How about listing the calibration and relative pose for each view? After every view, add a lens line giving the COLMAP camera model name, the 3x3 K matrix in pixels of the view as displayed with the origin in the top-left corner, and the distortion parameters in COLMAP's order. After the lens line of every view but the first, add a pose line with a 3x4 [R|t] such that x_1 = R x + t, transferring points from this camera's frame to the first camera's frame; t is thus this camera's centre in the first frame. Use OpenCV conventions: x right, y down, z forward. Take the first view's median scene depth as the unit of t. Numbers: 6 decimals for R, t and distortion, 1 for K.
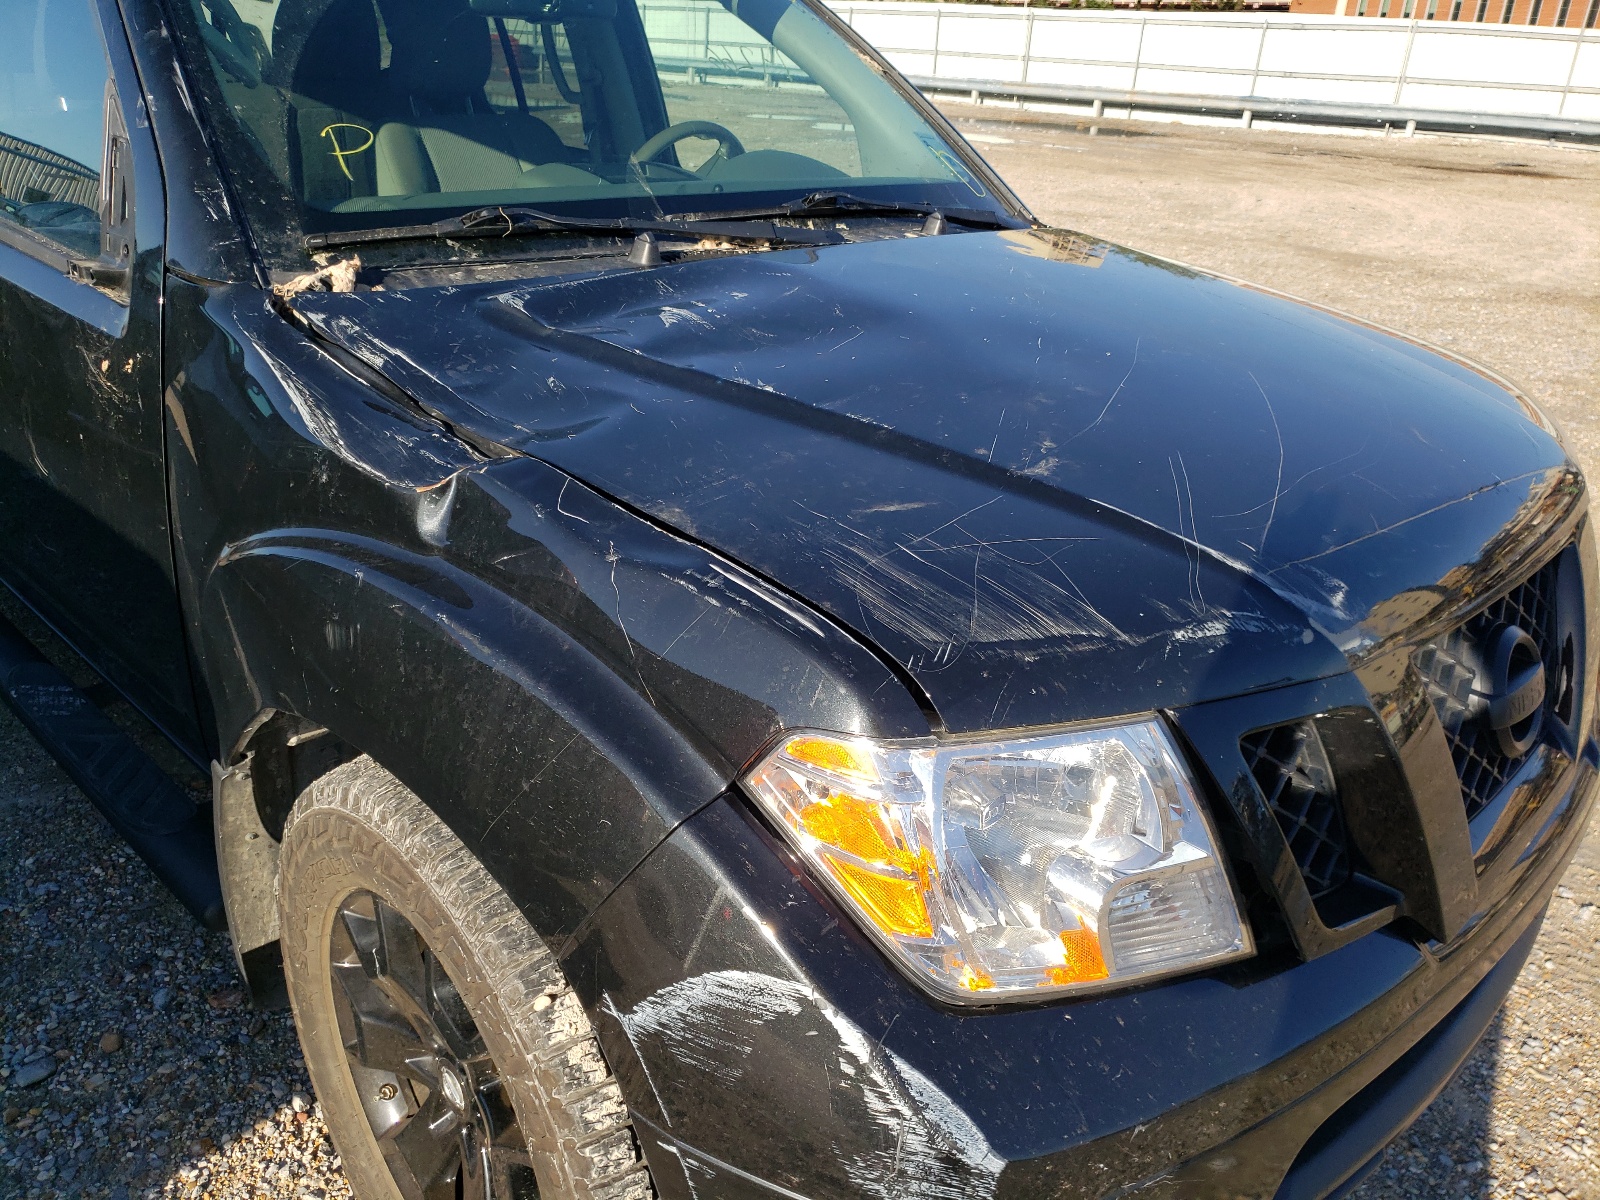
lens RADIAL K [[1352.2, 0, 785.7], [0, 1352.2, 650.1], [0, 0, 1]] dist [-0.089203, 0.162818]
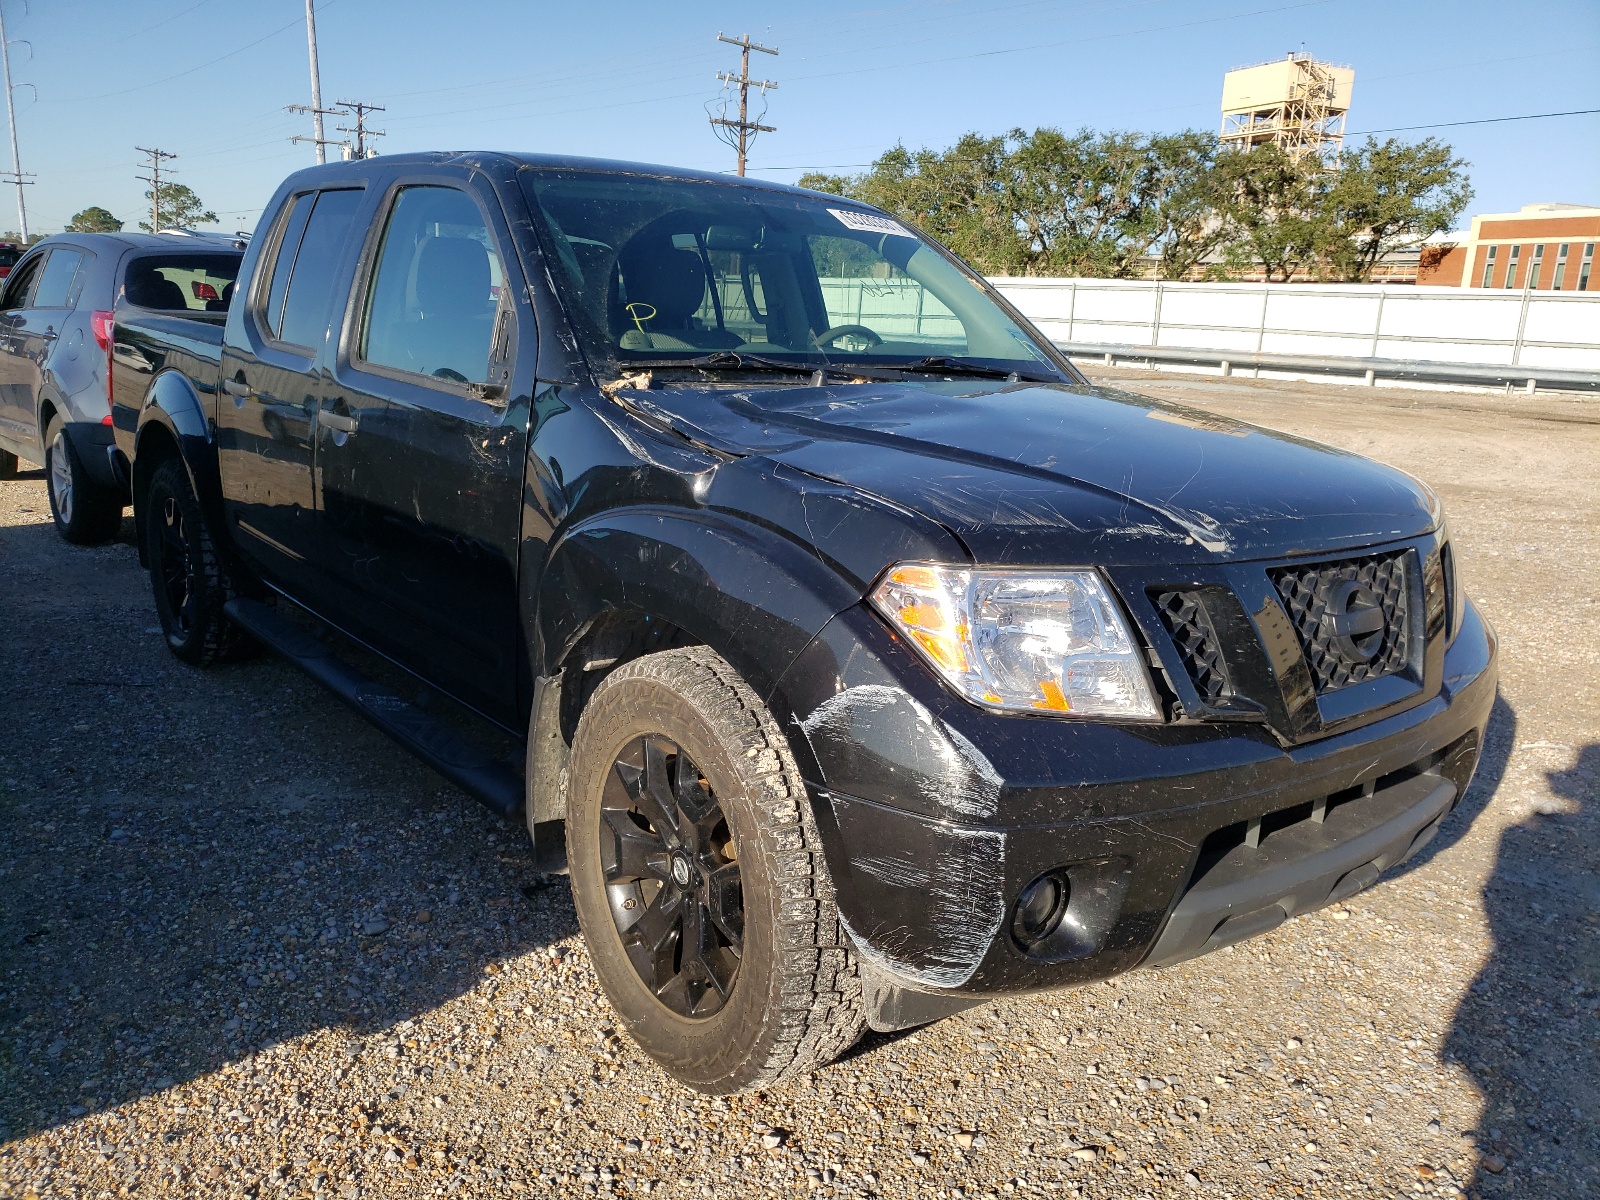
lens RADIAL K [[1213.7, 0, 800.0], [0, 1213.7, 600.0], [0, 0, 1]] dist [0.012011, -0.004958]
pose [[0.994819, 0.021460, -0.099376, 0.023528], [-0.039497, 0.982268, -0.183274, 0.252903], [0.093681, 0.186249, 0.978026, -0.410160]]
